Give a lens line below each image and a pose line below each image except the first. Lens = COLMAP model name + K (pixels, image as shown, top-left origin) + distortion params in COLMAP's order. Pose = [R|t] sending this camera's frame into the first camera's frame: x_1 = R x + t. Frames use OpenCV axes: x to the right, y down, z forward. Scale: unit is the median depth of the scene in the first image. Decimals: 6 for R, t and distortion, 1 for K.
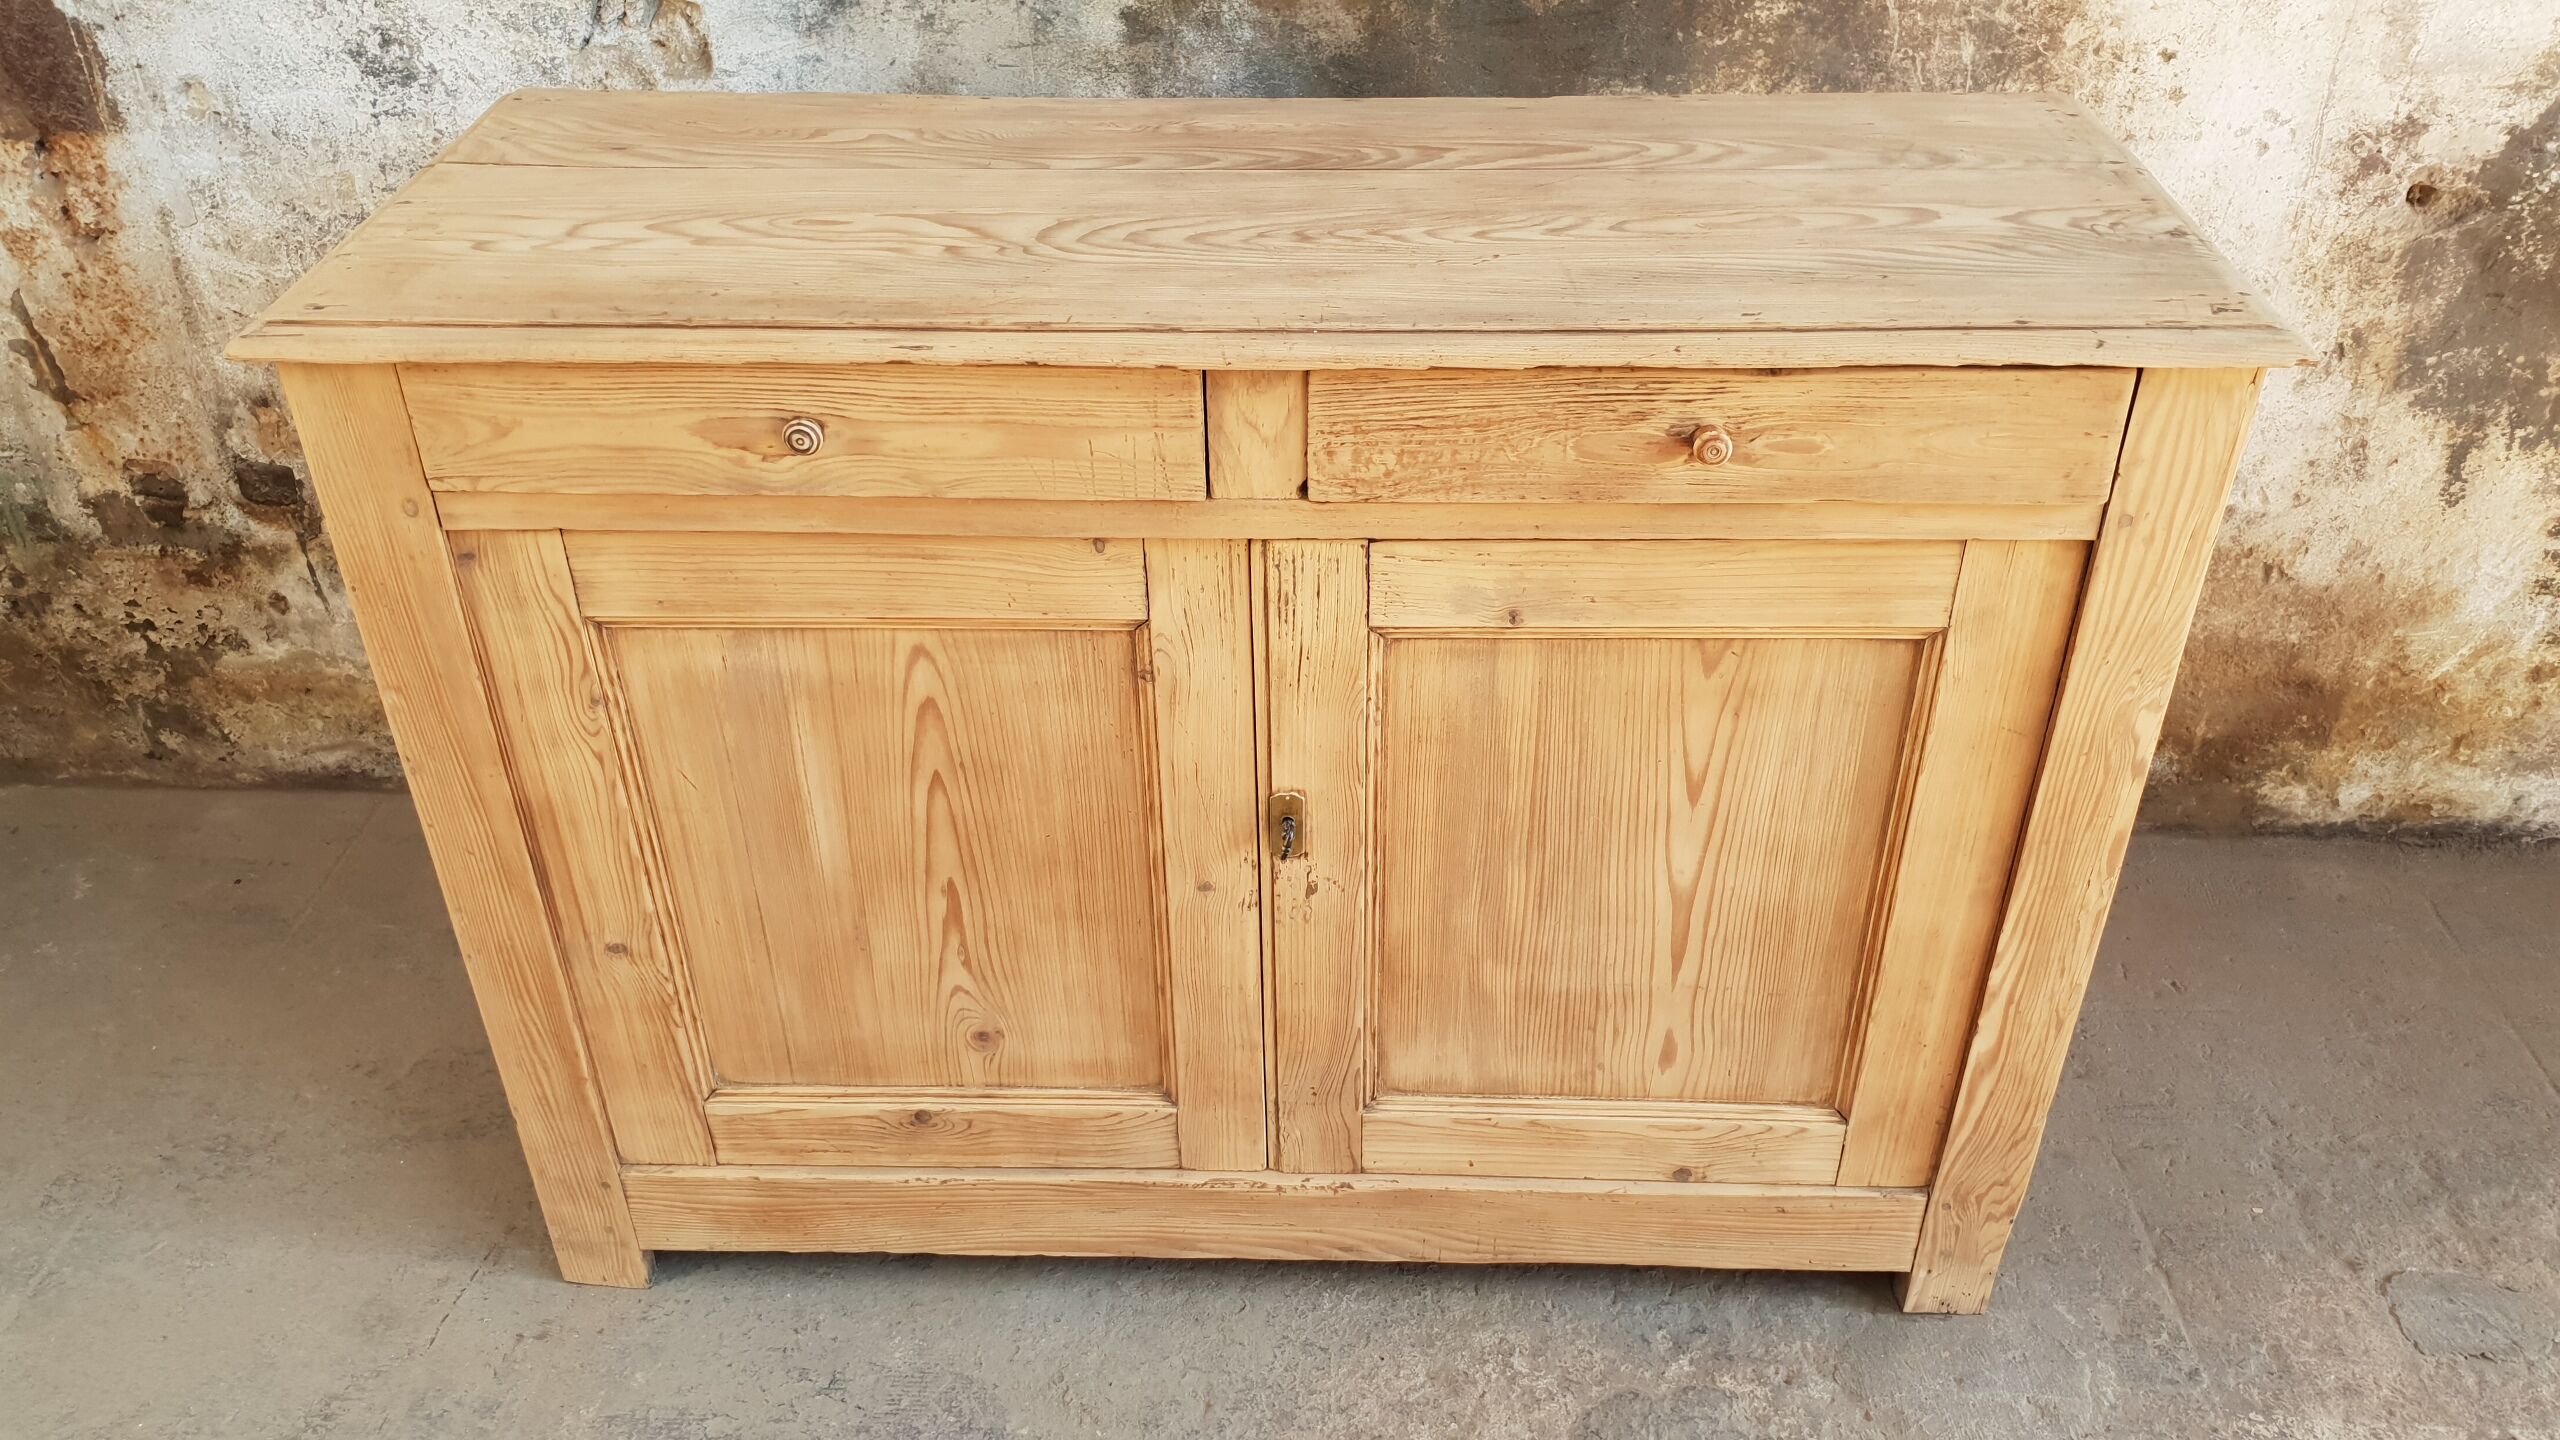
lens RADIAL K [[1982.3, 0, 1265.6], [0, 1982.3, 681.8], [0, 0, 1]] dist [-0.022750, 0.040191]
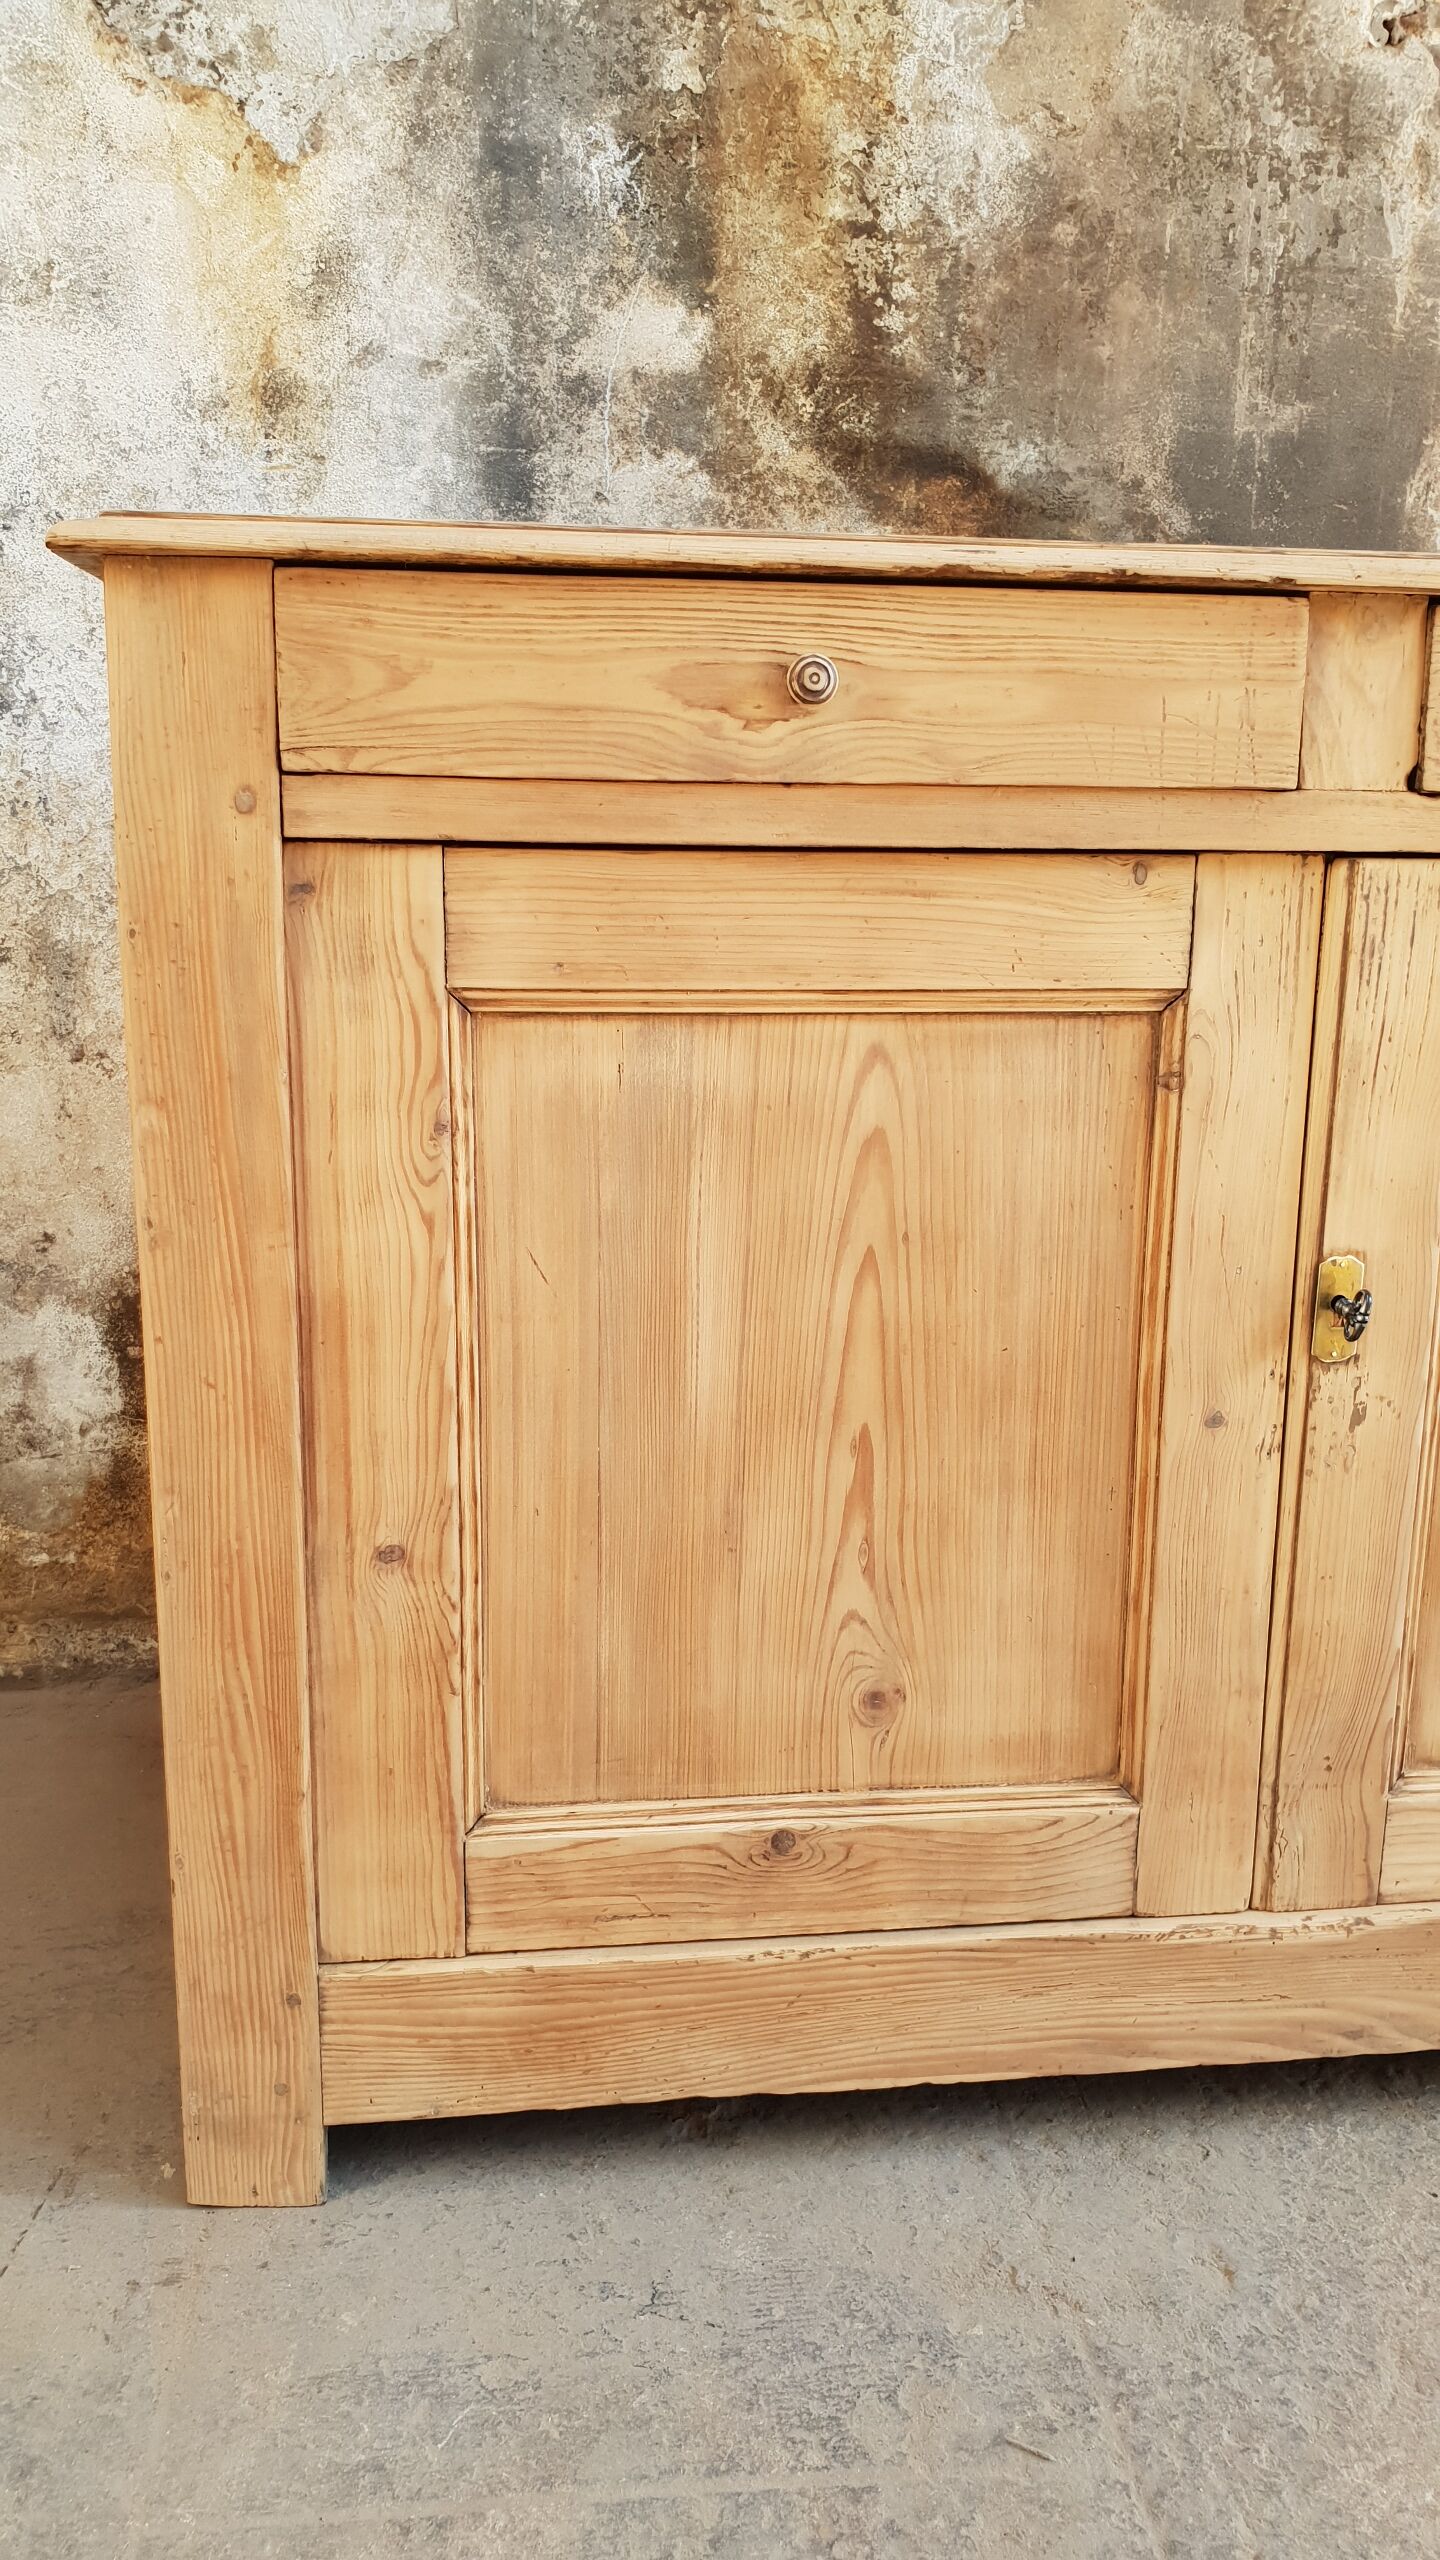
lens RADIAL K [[1982.3, 0, 717.4], [0, 1982.3, 1275.2], [0, 0, 1]] dist [-0.022750, 0.040191]
pose [[0.987534, -0.008266, 0.157189, -0.303599], [0.063306, 0.935152, -0.348543, 0.274698], [-0.144114, 0.354150, 0.924018, 0.293092]]
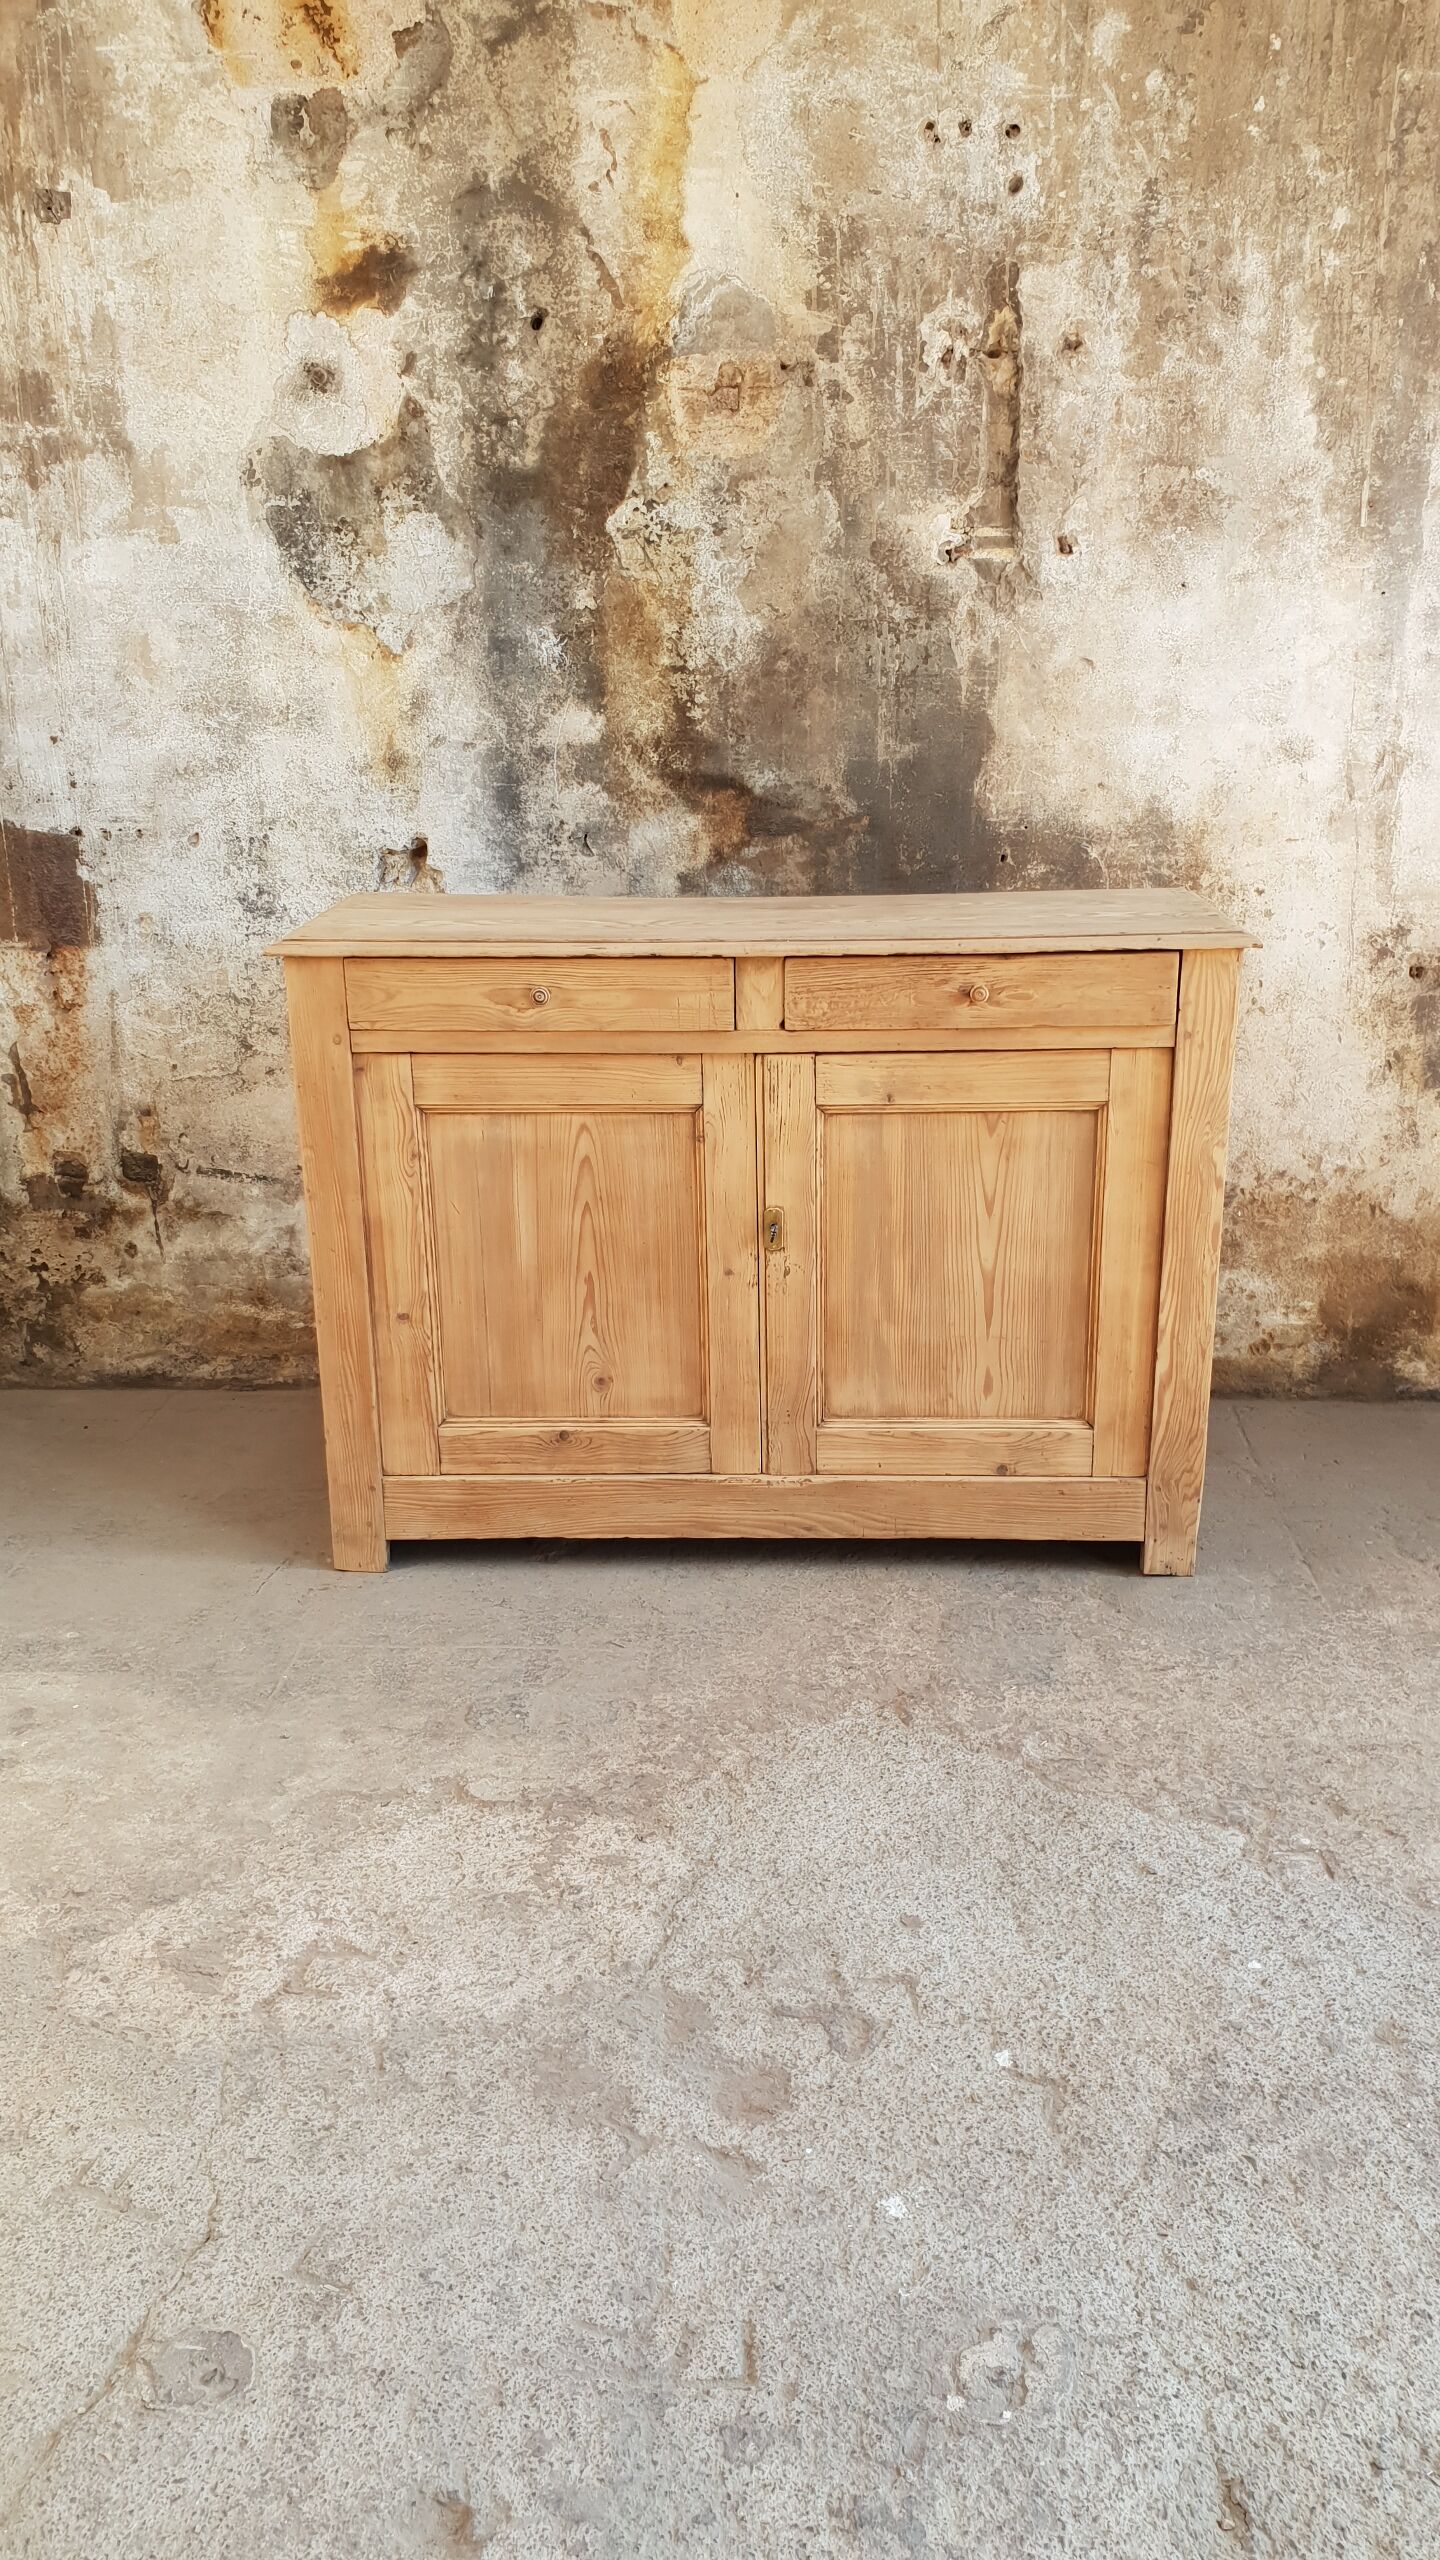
lens RADIAL K [[1982.3, 0, 722.2], [0, 1982.3, 1302.7], [0, 0, 1]] dist [-0.022750, 0.040191]
pose [[0.999988, 0.001458, -0.004607, -0.026236], [-0.002592, 0.966479, -0.256732, 0.551449], [0.004079, 0.256741, 0.966472, -0.701717]]
